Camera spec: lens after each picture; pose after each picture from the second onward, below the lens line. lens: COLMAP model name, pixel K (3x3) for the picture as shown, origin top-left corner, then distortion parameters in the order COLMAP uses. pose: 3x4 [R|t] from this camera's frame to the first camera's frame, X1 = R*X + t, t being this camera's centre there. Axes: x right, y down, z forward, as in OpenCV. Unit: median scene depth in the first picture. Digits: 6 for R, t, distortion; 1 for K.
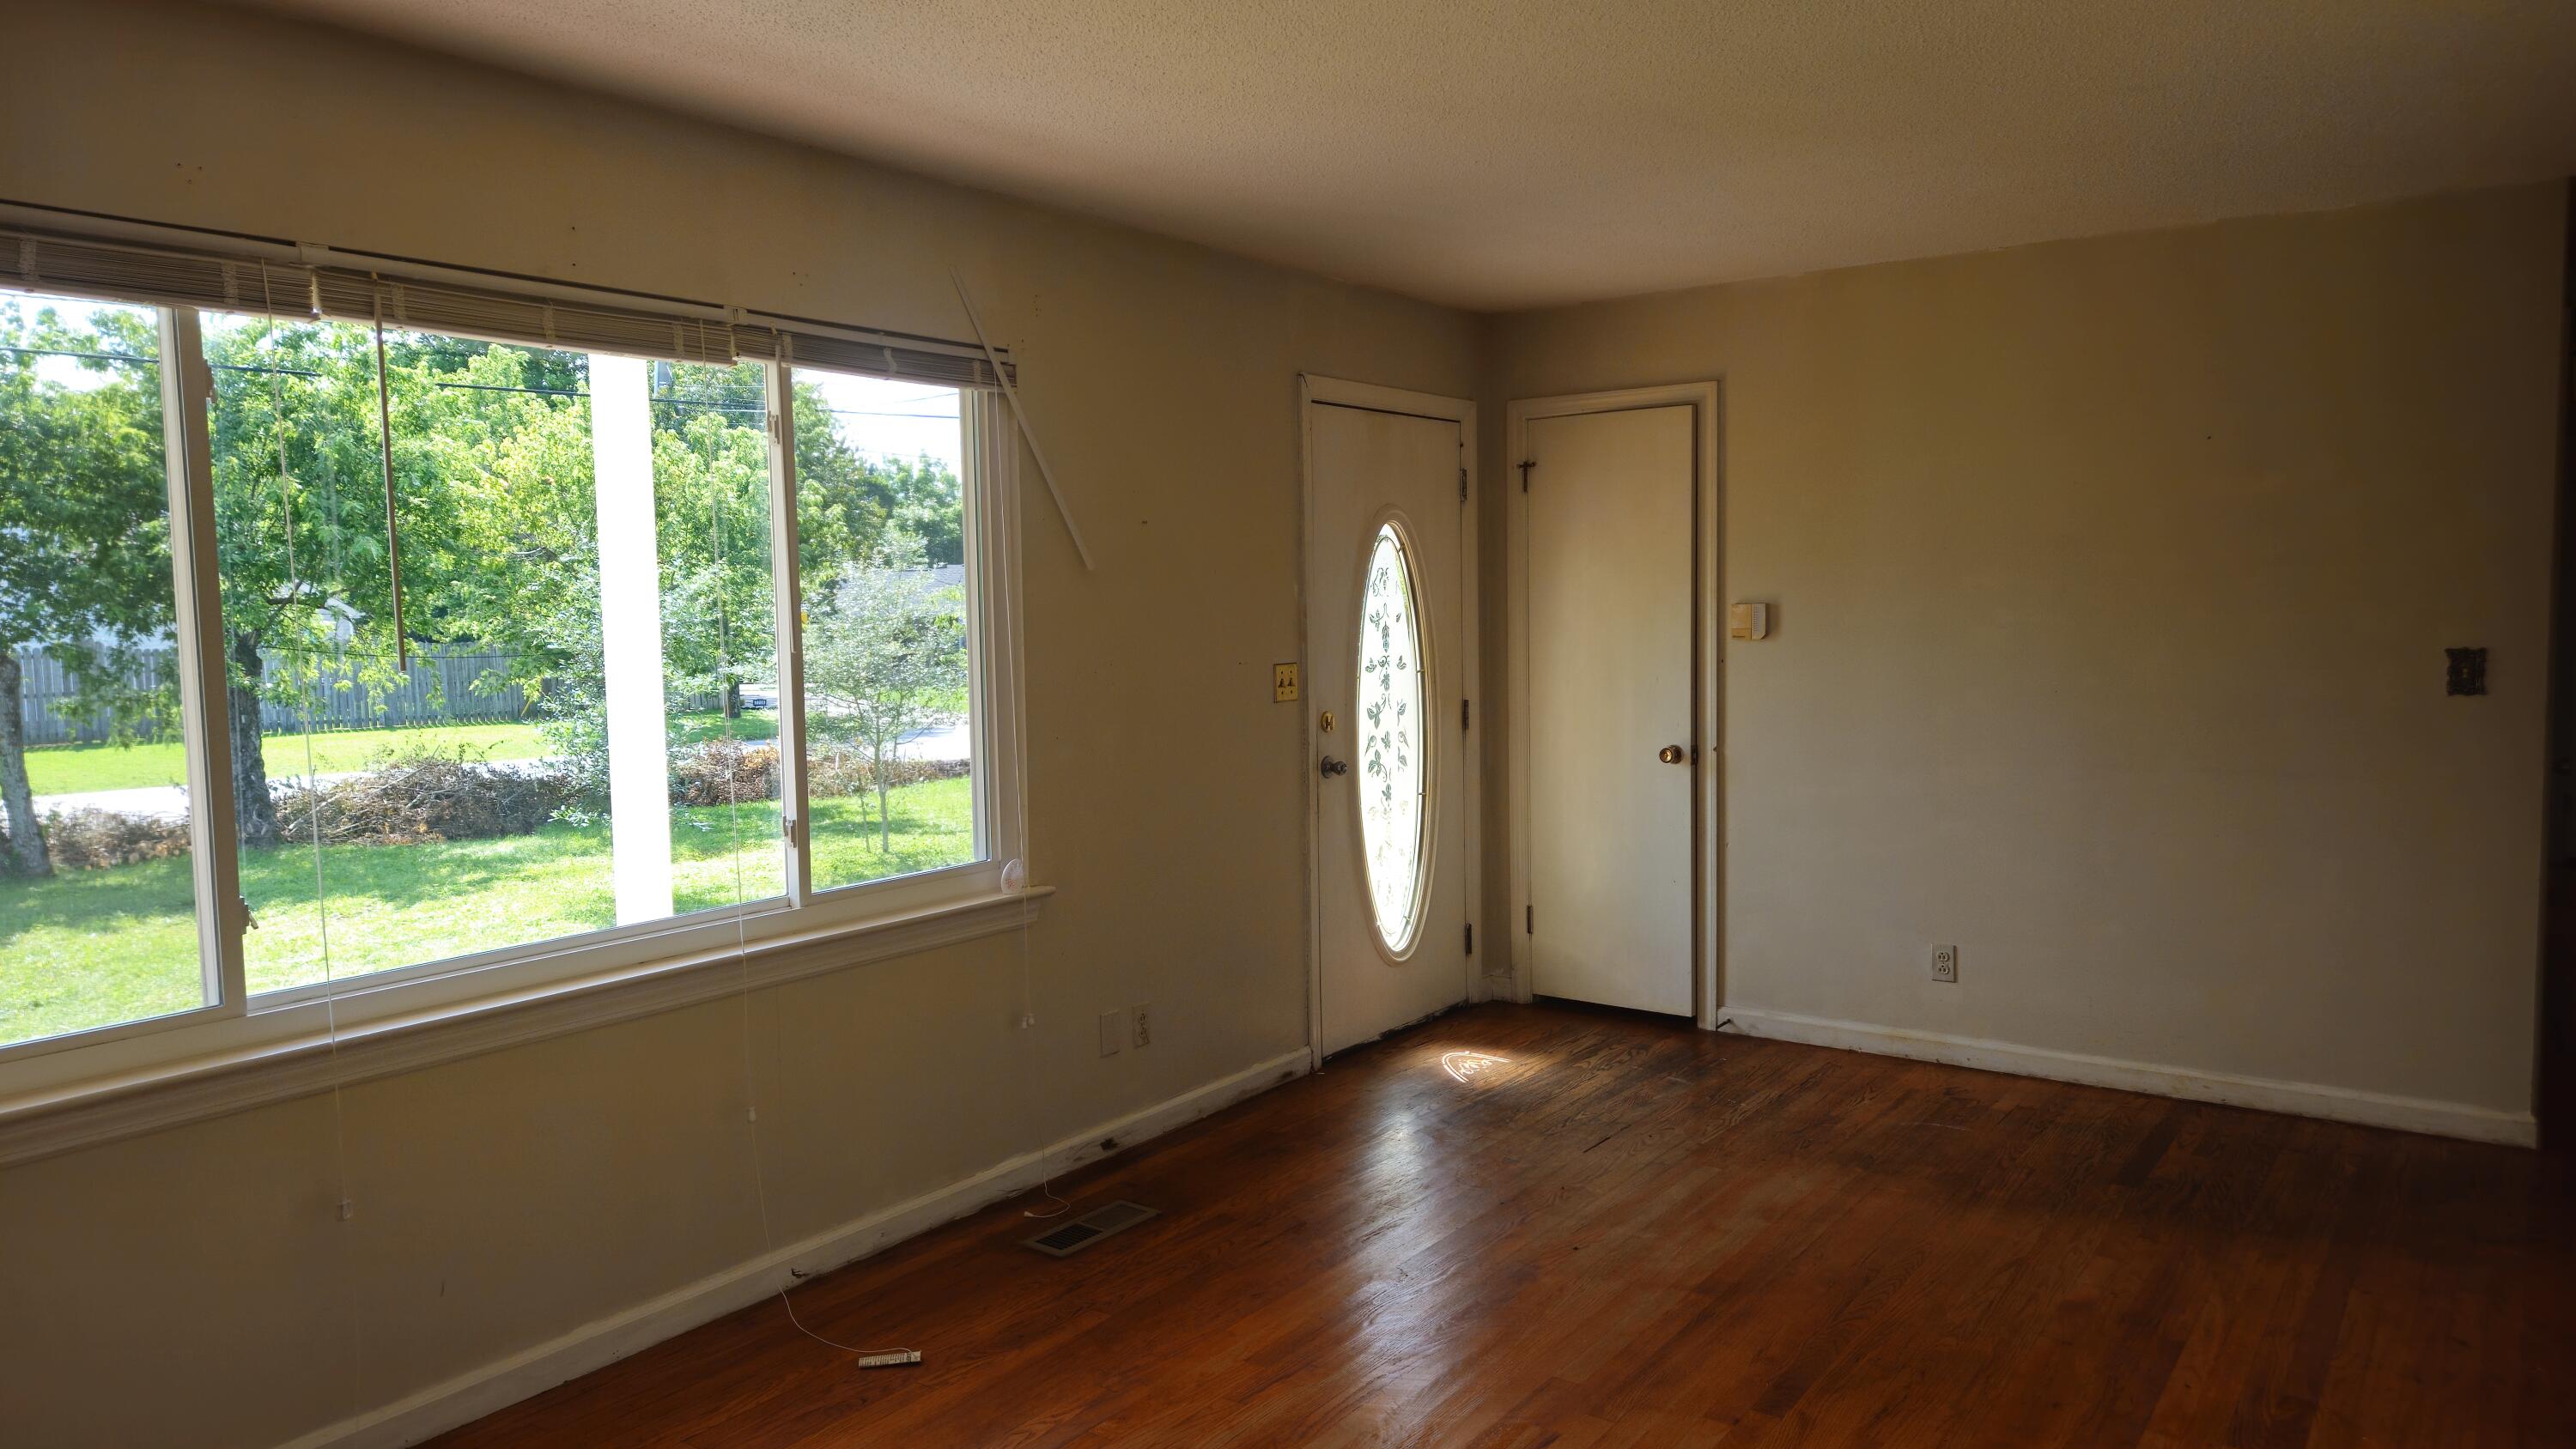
lens RADIAL K [[1728.8, 0, 1265.2], [0, 1728.8, 719.3], [0, 0, 1]] dist [0.072293, -0.059447]
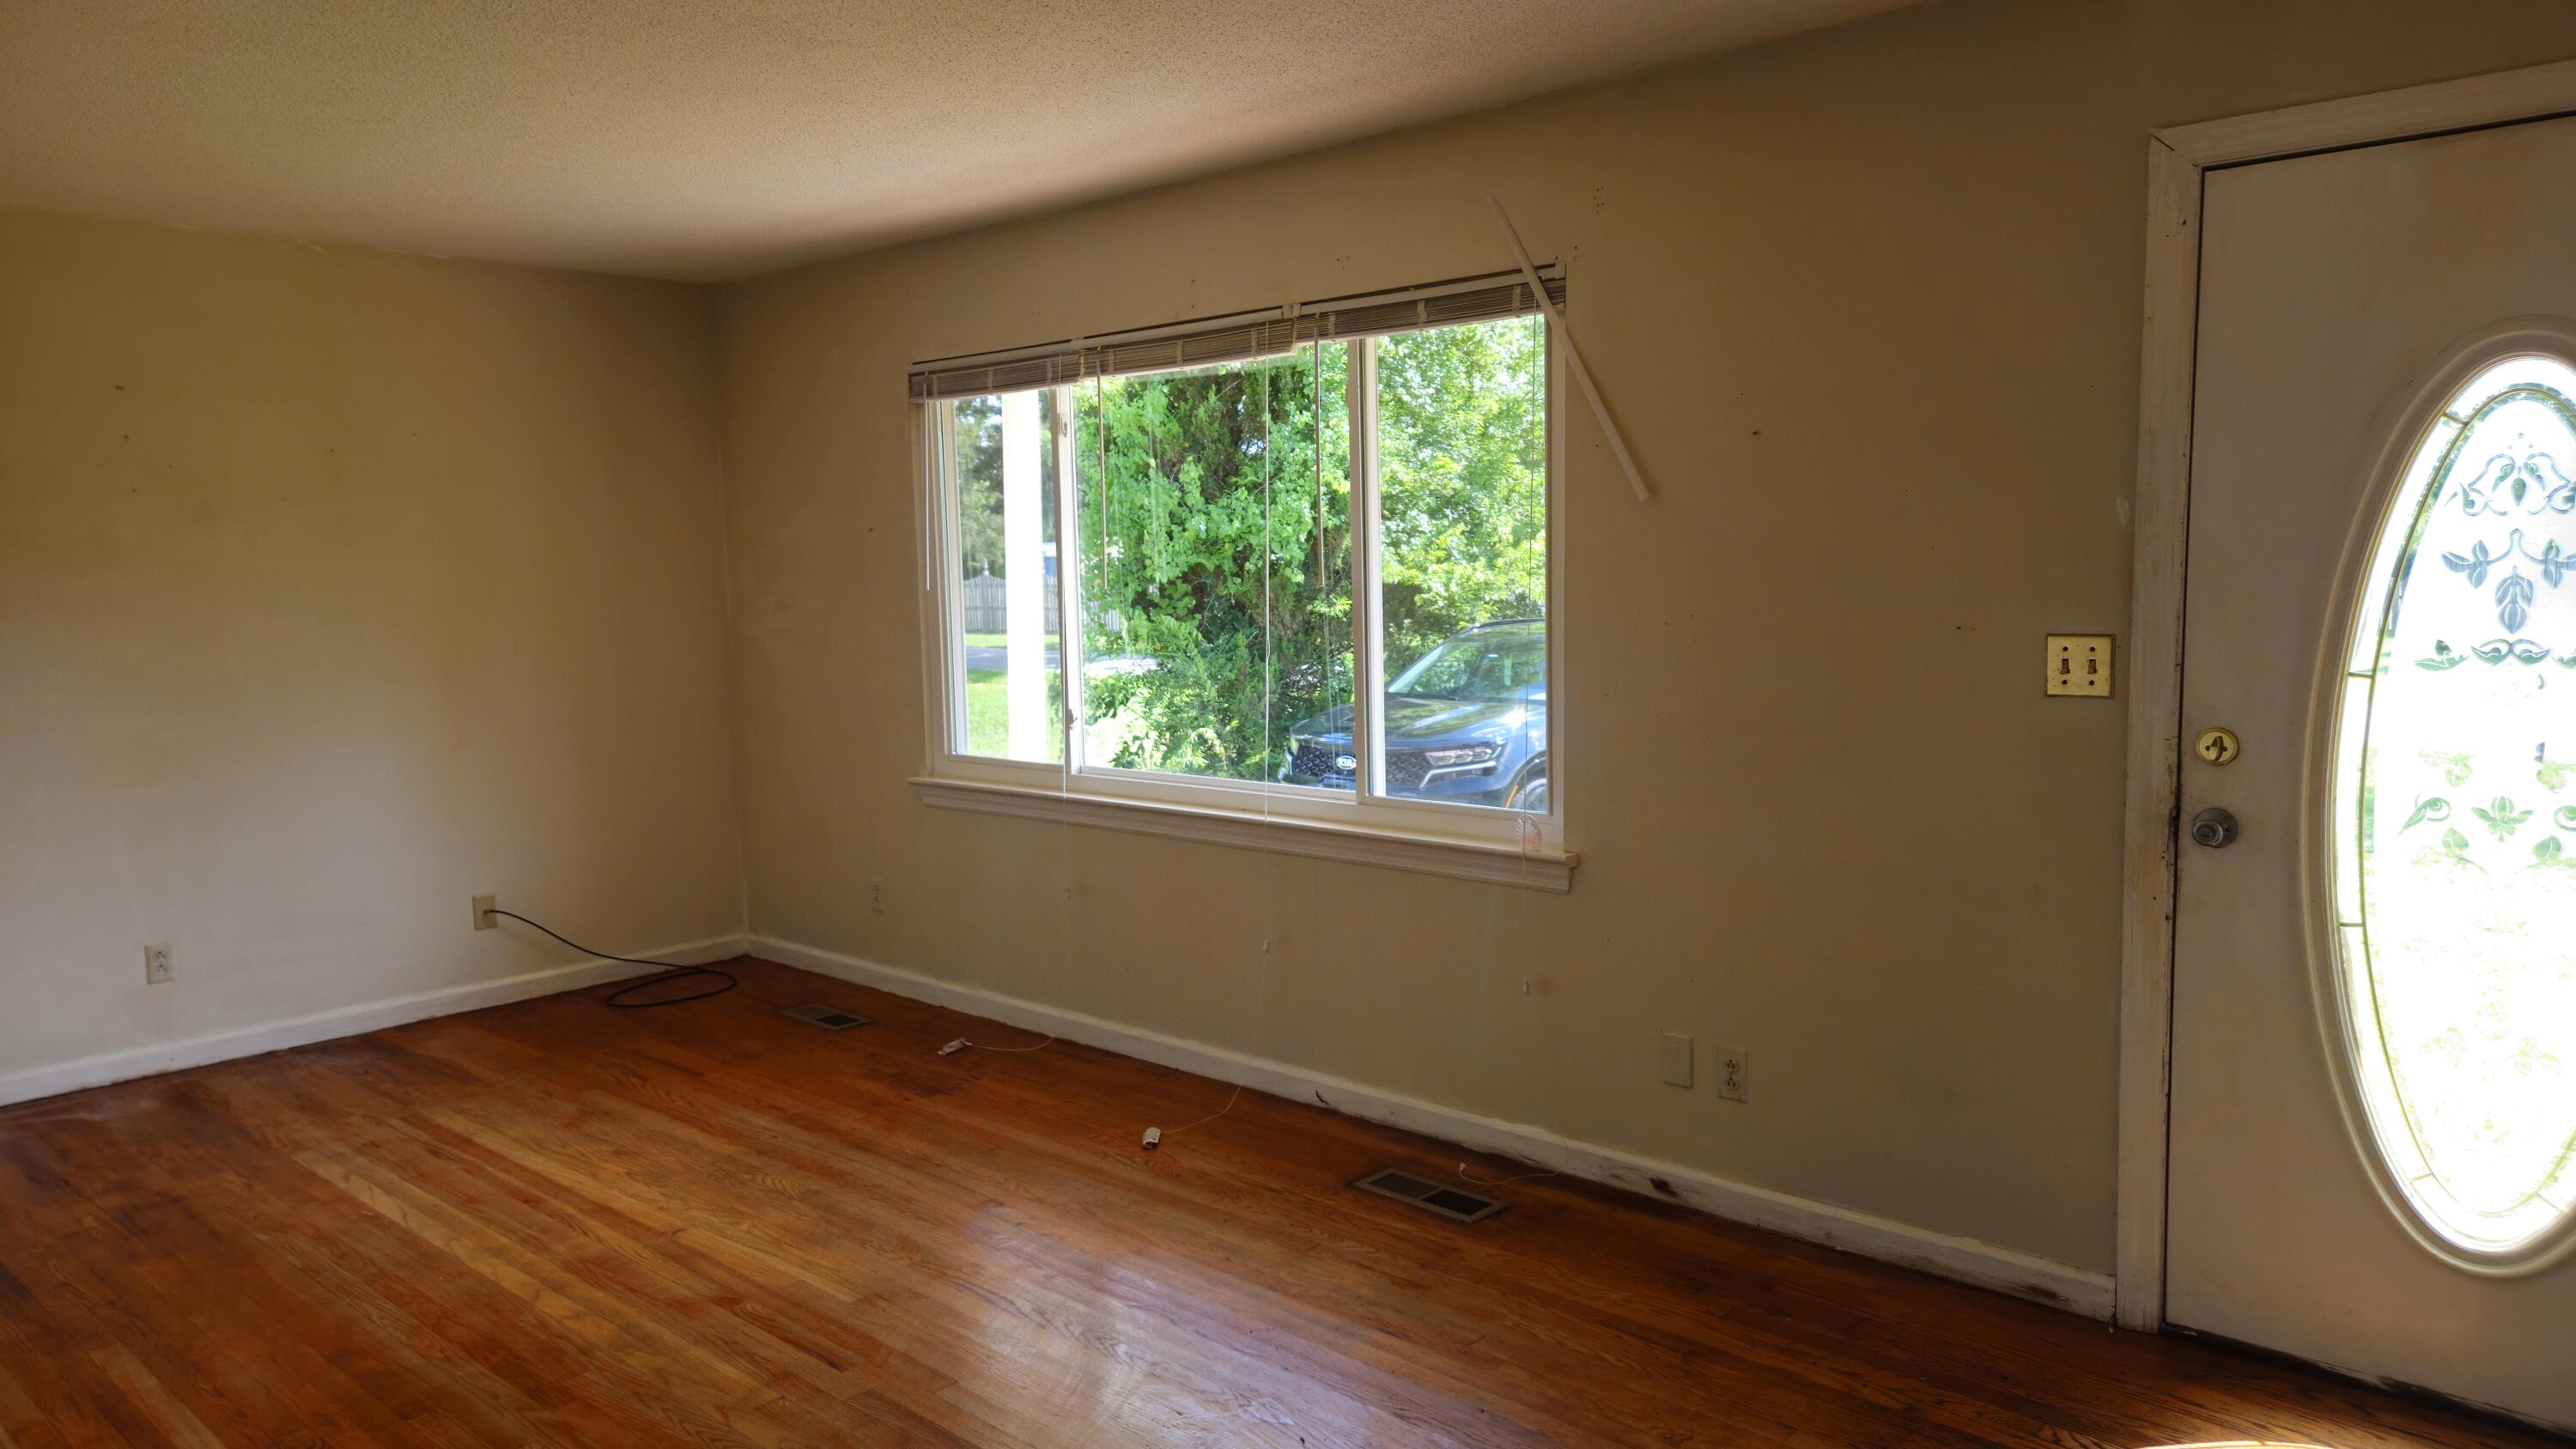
lens RADIAL K [[1728.8, 0, 1280.8], [0, 1728.8, 729.7], [0, 0, 1]] dist [0.072293, -0.059447]
pose [[-0.116010, 0.117297, -0.986298, 0.737691], [-0.049129, 0.991109, 0.123647, -0.069771], [0.992032, 0.062800, -0.109216, 0.895314]]
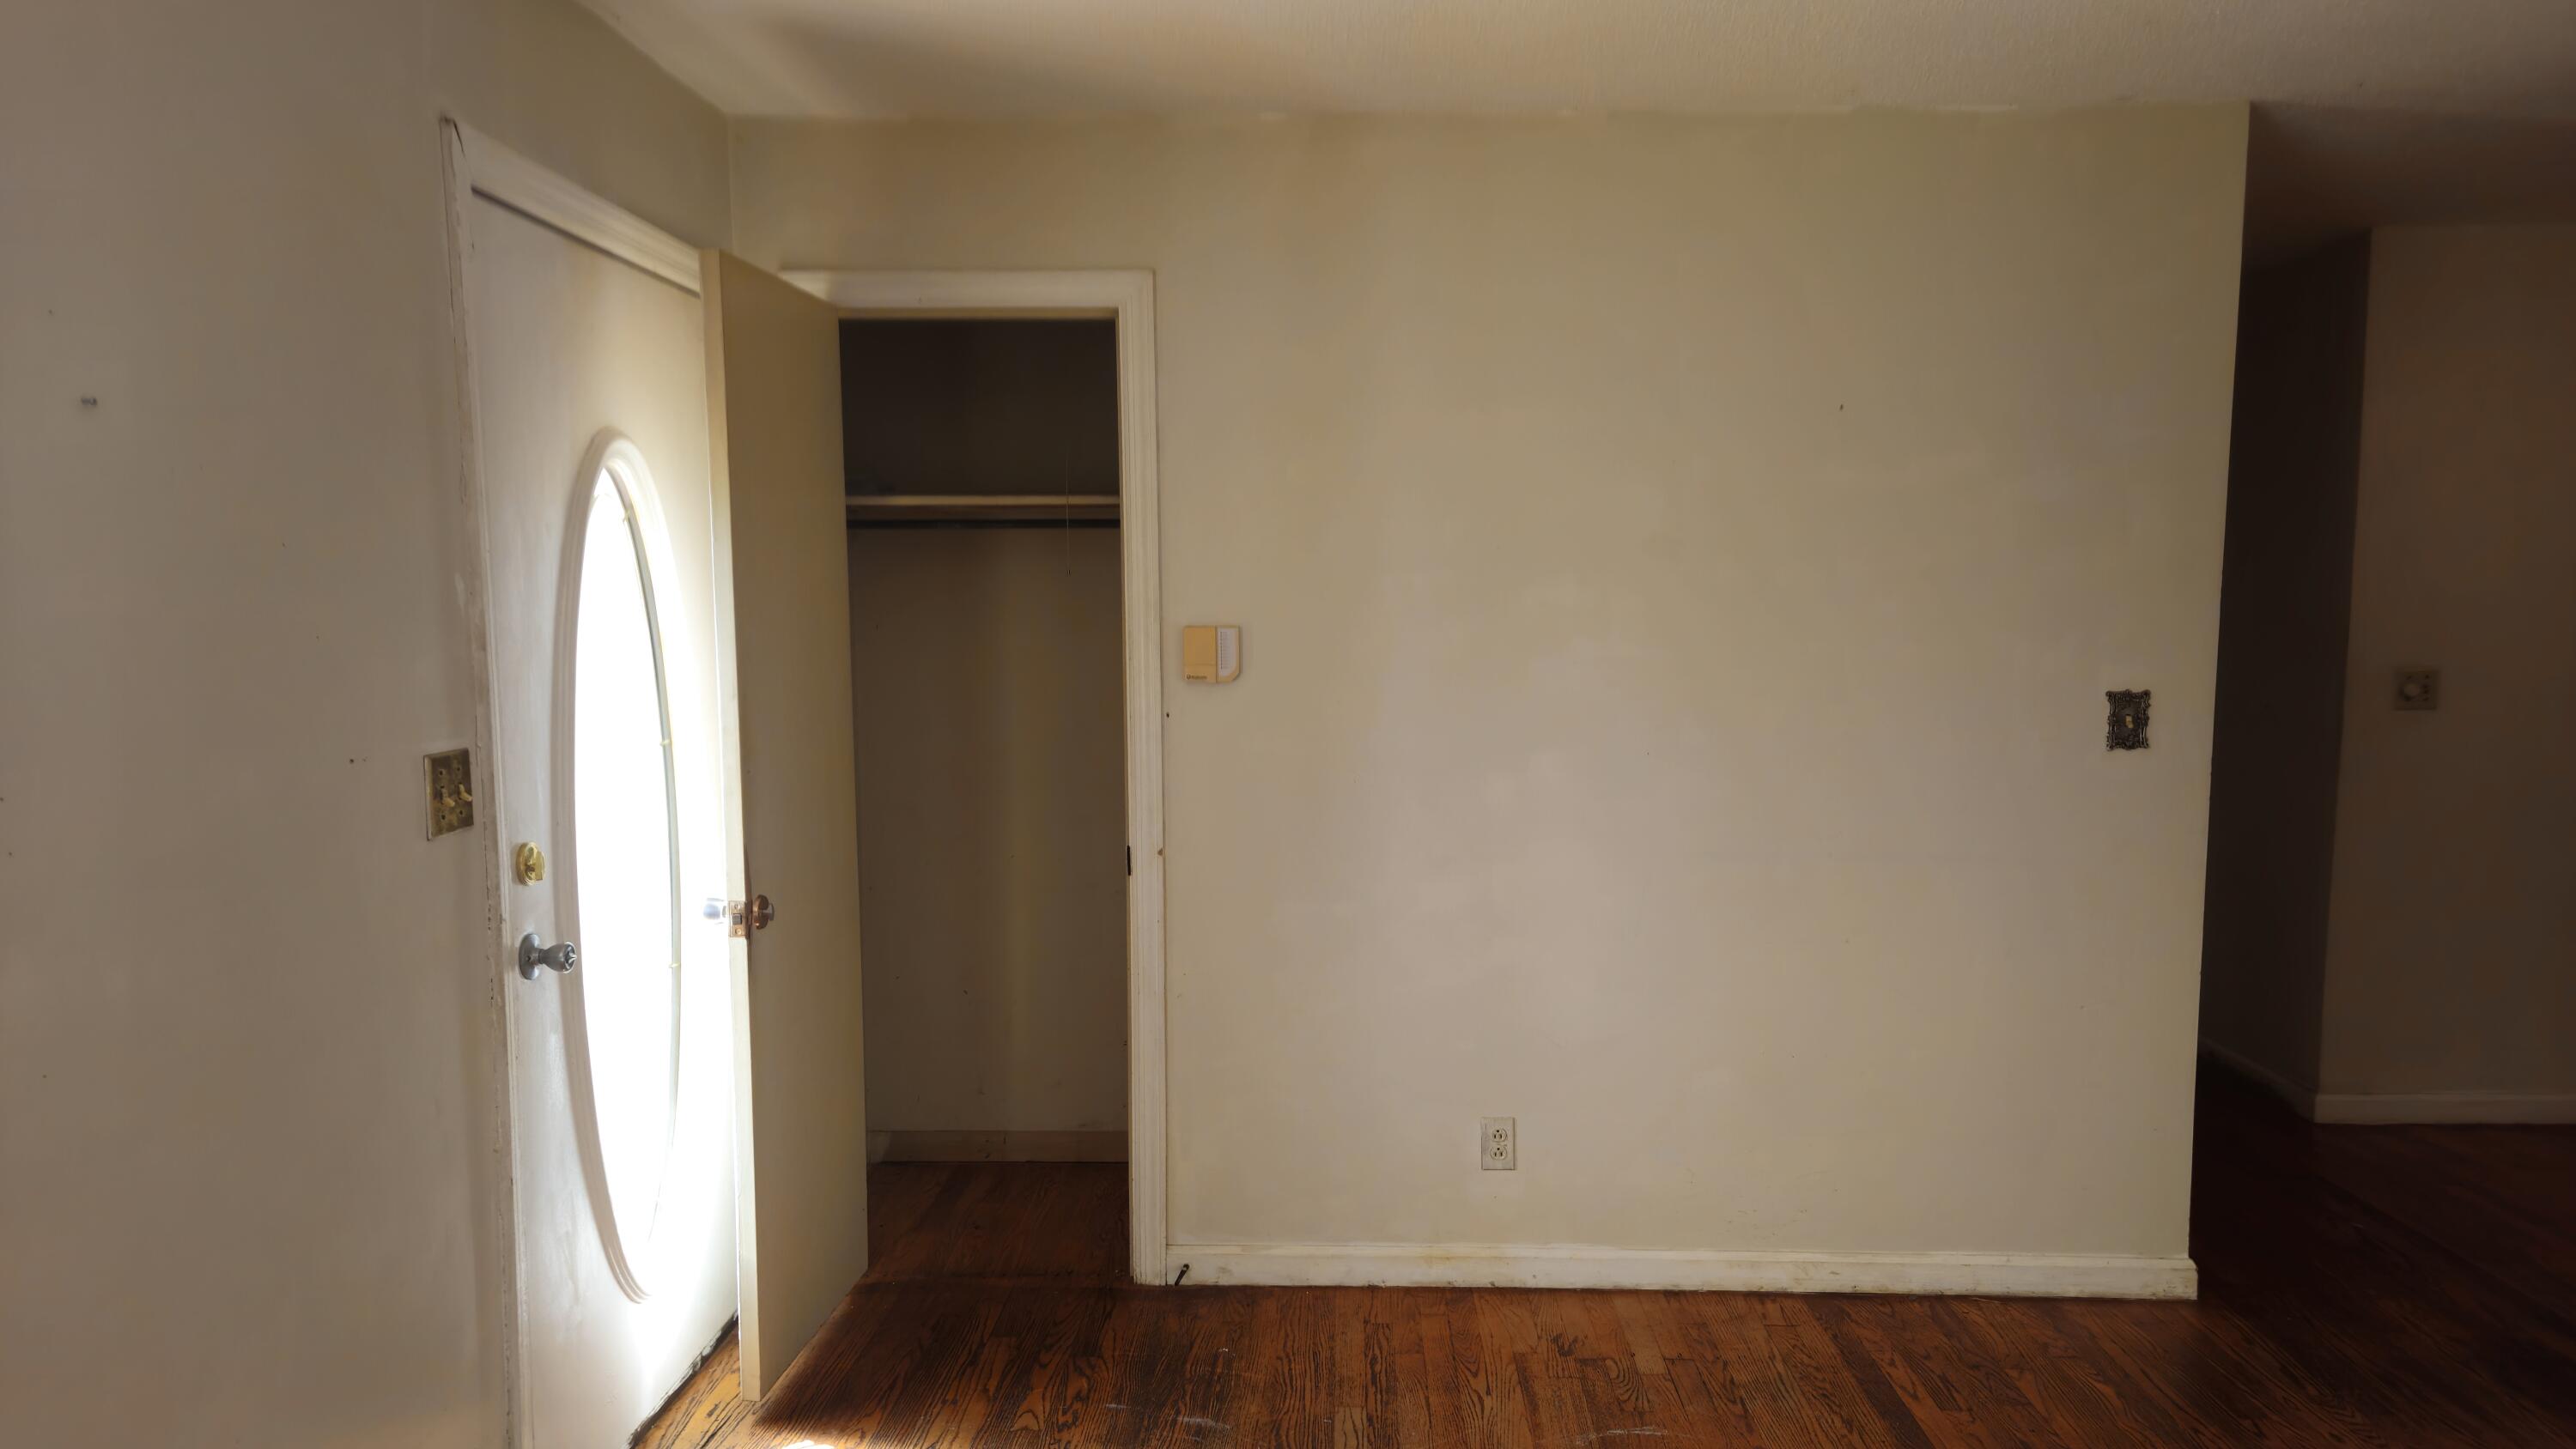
lens RADIAL K [[1728.8, 0, 1308.0], [0, 1728.8, 750.2], [0, 0, 1]] dist [0.072293, -0.059447]
pose [[0.820867, -0.032999, 0.570165, -0.074507], [0.028289, 0.999453, 0.017117, -0.036369], [-0.570419, 0.002079, 0.821352, 0.543621]]
